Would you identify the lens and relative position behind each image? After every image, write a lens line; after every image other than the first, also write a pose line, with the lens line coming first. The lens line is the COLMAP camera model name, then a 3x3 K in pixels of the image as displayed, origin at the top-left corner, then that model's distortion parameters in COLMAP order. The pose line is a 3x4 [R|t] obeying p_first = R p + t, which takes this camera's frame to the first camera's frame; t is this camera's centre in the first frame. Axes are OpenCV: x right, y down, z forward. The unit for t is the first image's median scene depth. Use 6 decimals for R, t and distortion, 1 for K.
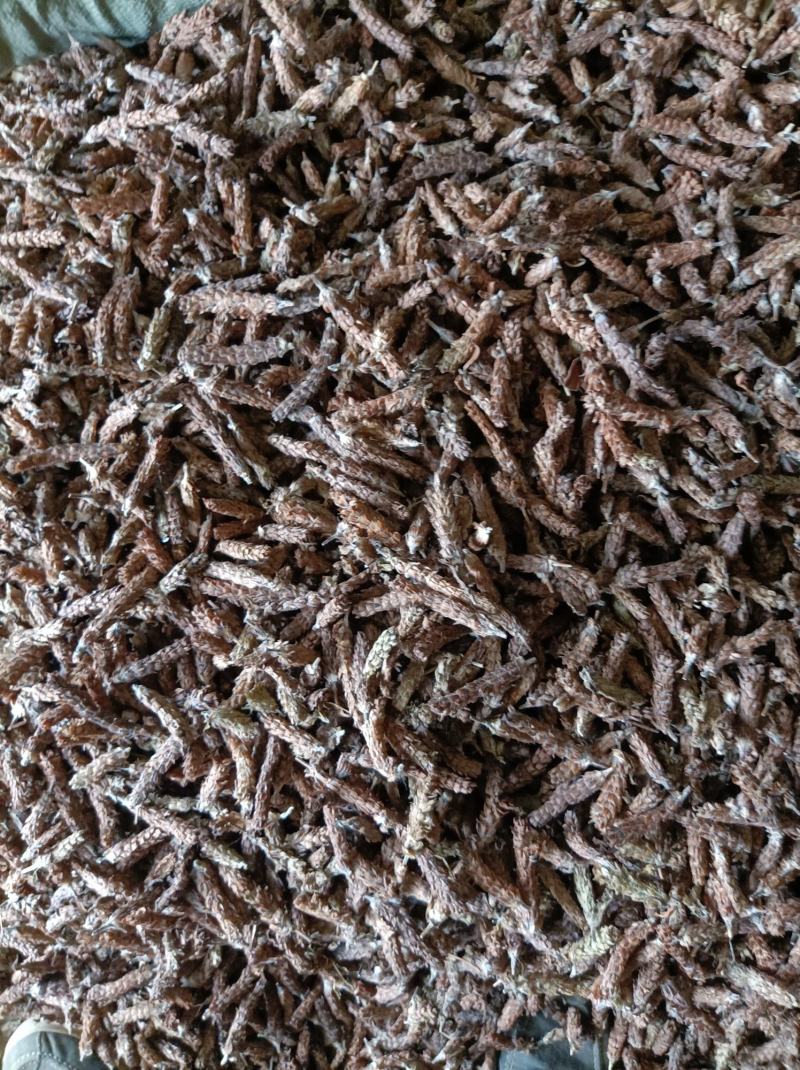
lens RADIAL K [[761.5, 0, 396.2], [0, 761.5, 535.4], [0, 0, 1]] dist [0.027381, -0.066370]
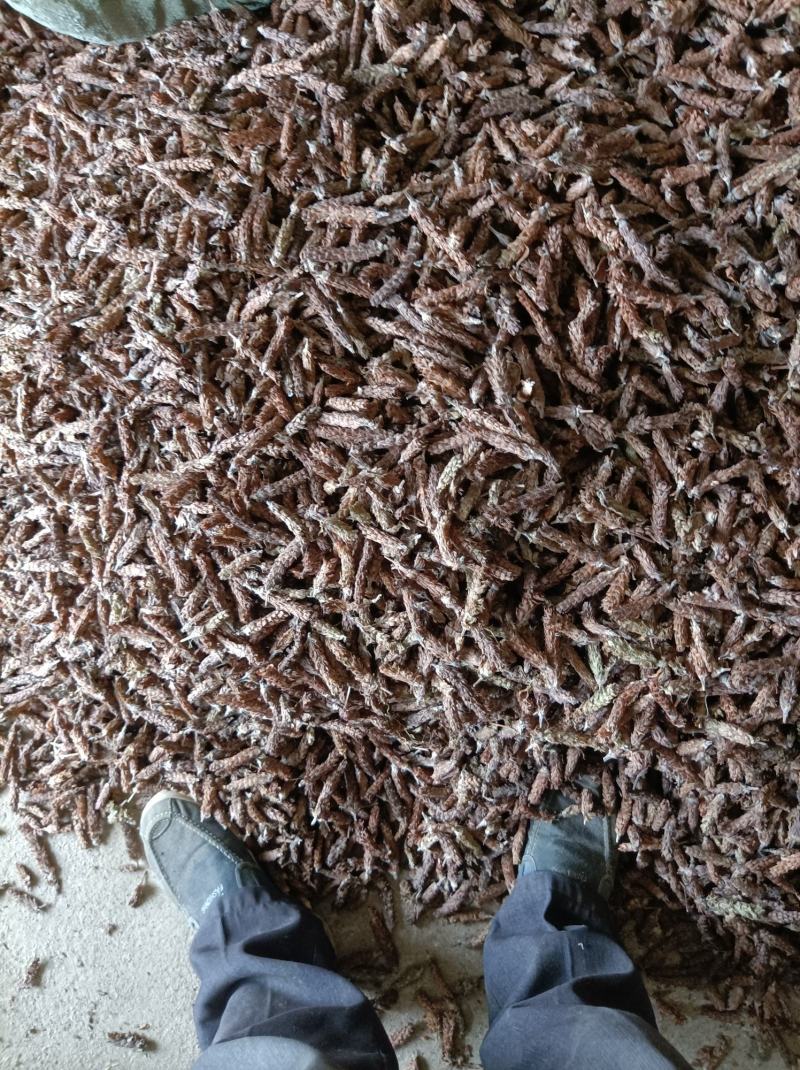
lens RADIAL K [[761.5, 0, 395.1], [0, 761.5, 541.8], [0, 0, 1]] dist [0.027381, -0.066370]
pose [[0.998479, 0.020892, -0.051026, -0.042997], [-0.017518, 0.997687, 0.065686, 0.173029], [0.052281, -0.064693, 0.996535, -0.349727]]
